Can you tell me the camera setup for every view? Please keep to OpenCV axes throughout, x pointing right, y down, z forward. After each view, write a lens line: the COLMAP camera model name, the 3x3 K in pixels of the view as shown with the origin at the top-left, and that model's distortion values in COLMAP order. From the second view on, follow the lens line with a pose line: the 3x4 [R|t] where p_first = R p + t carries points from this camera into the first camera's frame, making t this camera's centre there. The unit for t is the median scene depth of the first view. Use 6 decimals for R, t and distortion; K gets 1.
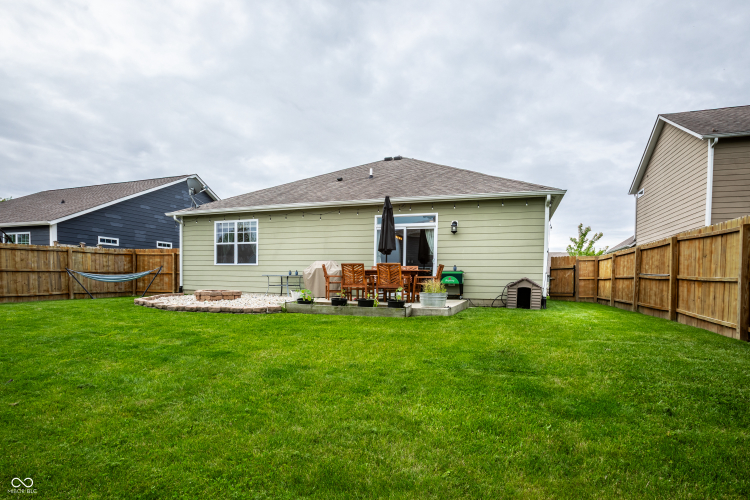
lens RADIAL K [[358.3, 0, 403.9], [0, 358.3, 277.4], [0, 0, 1]] dist [-0.022107, 0.000075]
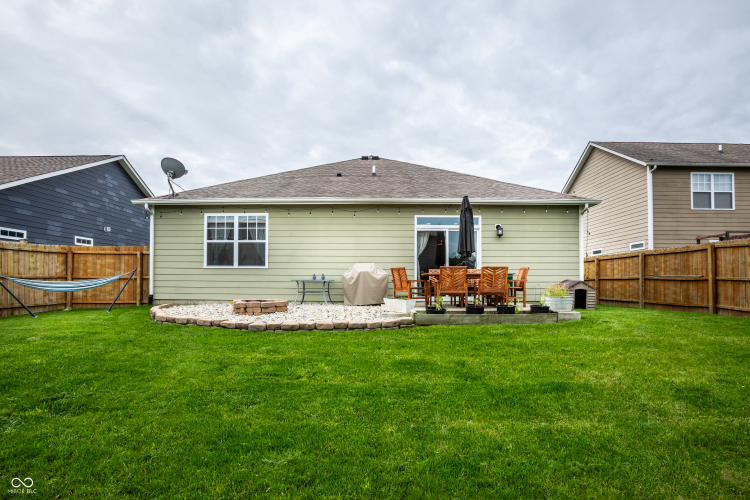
lens RADIAL K [[355.0, 0, 398.2], [0, 355.0, 263.0], [0, 0, 1]] dist [-0.027513, 0.000529]
pose [[0.953976, 0.004280, 0.299854, -0.357157], [0.009501, 0.998965, -0.044486, -0.005903], [-0.299734, 0.045288, 0.952947, 0.115157]]
